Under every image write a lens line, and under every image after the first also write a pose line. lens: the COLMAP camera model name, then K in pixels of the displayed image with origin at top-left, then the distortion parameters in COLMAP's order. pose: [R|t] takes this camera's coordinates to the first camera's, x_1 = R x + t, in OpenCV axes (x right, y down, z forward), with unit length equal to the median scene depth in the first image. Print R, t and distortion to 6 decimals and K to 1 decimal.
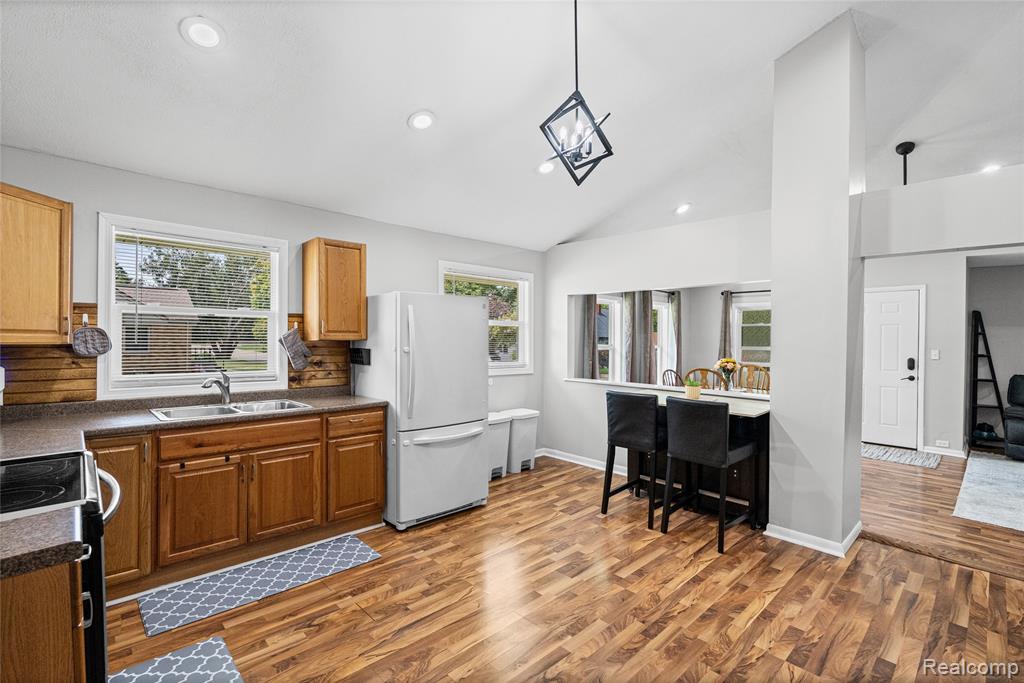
lens RADIAL K [[467.4, 0, 513.3], [0, 467.4, 342.1], [0, 0, 1]] dist [-0.001190, 0.000391]
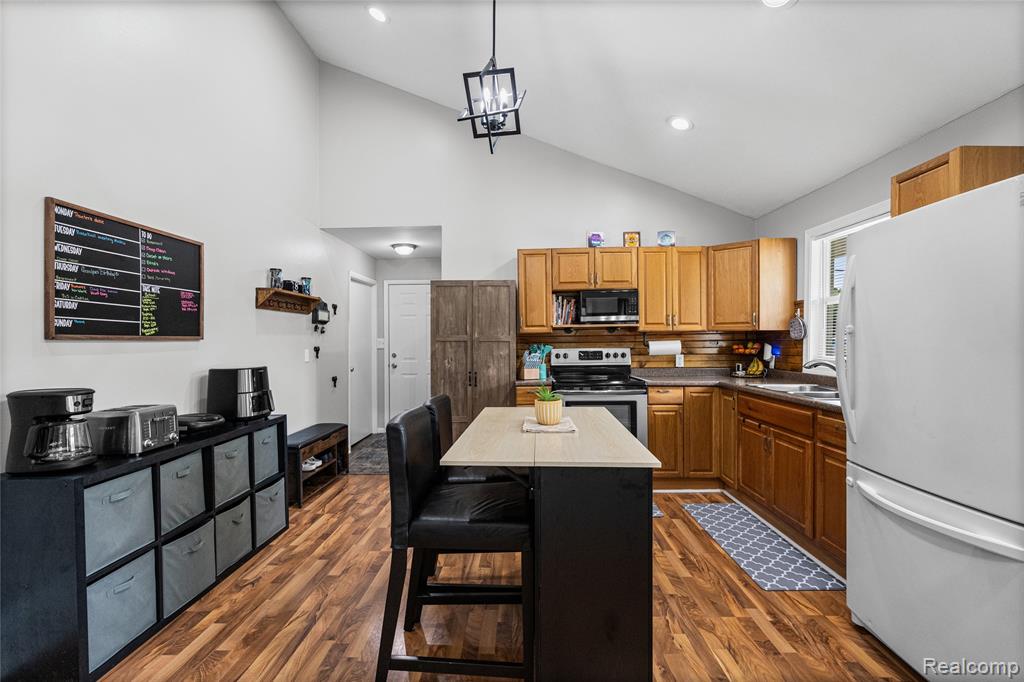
lens RADIAL K [[452.8, 0, 514.2], [0, 452.8, 342.7], [0, 0, 1]] dist [-0.001115, 0.000021]
pose [[-0.708246, -0.001467, -0.705964, 0.560657], [-0.003071, 0.999995, 0.001003, 0.038036], [0.705959, 0.002878, -0.708247, 1.233104]]
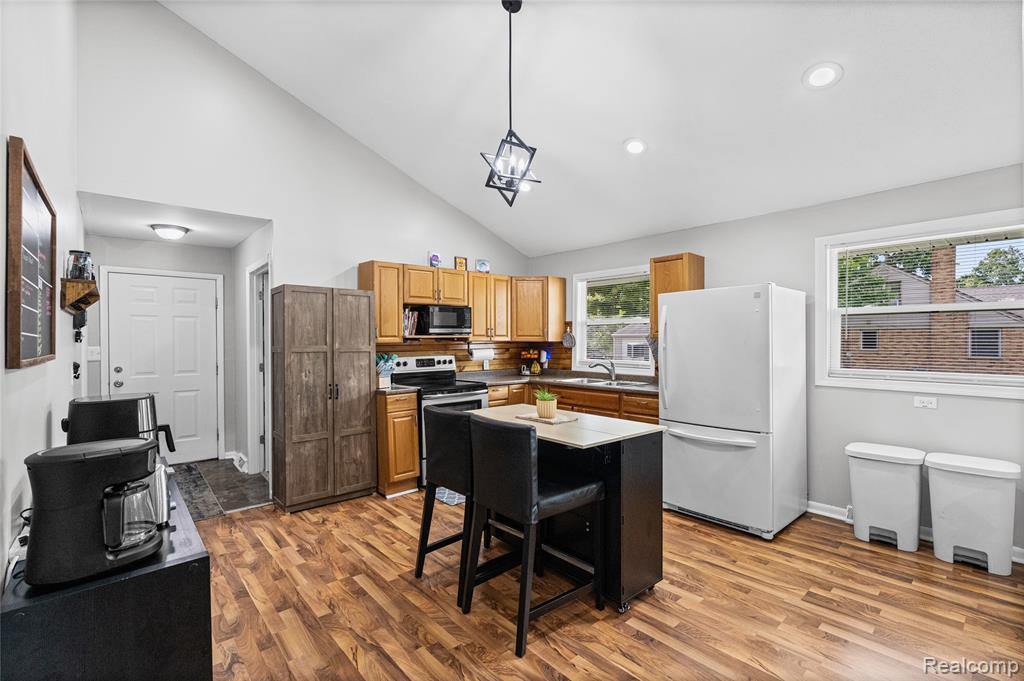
lens RADIAL K [[453.6, 0, 516.6], [0, 453.6, 342.6], [0, 0, 1]] dist [-0.001079, -0.000131]
pose [[-0.030142, -0.002016, -0.999544, 0.956117], [-0.002115, 0.999996, -0.001953, 0.011166], [0.999543, 0.002055, -0.030146, 0.760885]]
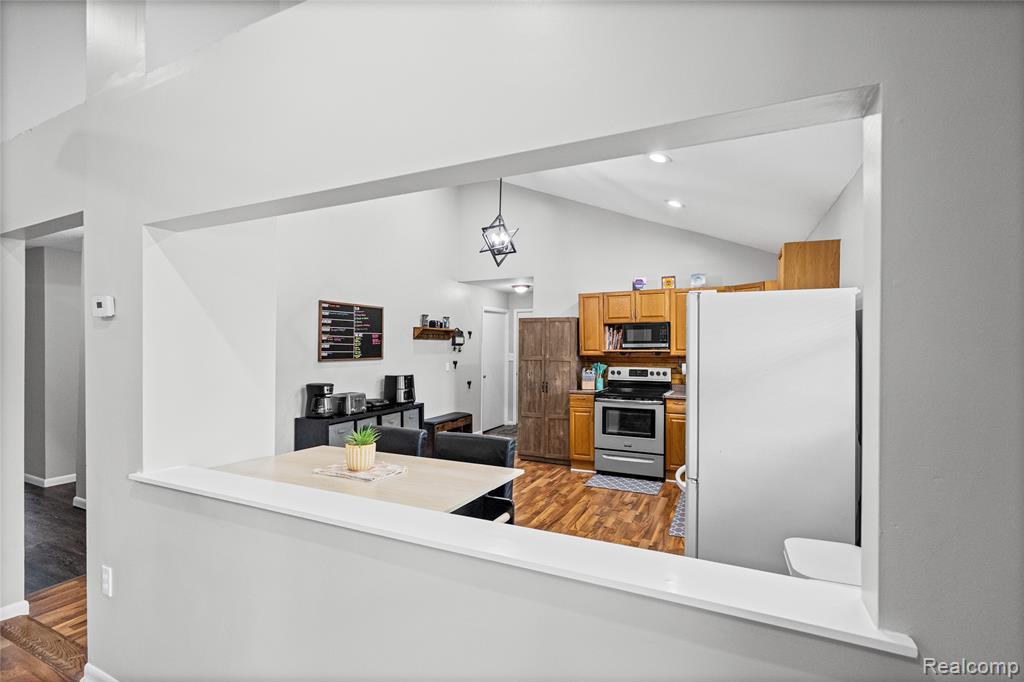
lens RADIAL K [[467.4, 0, 513.3], [0, 467.4, 341.6], [0, 0, 1]] dist [-0.001190, 0.000391]
pose [[-0.933568, -0.015274, -0.358074, 0.531602], [-0.013486, 0.999881, -0.007489, -0.026596], [0.358145, -0.002162, -0.933663, 1.969354]]
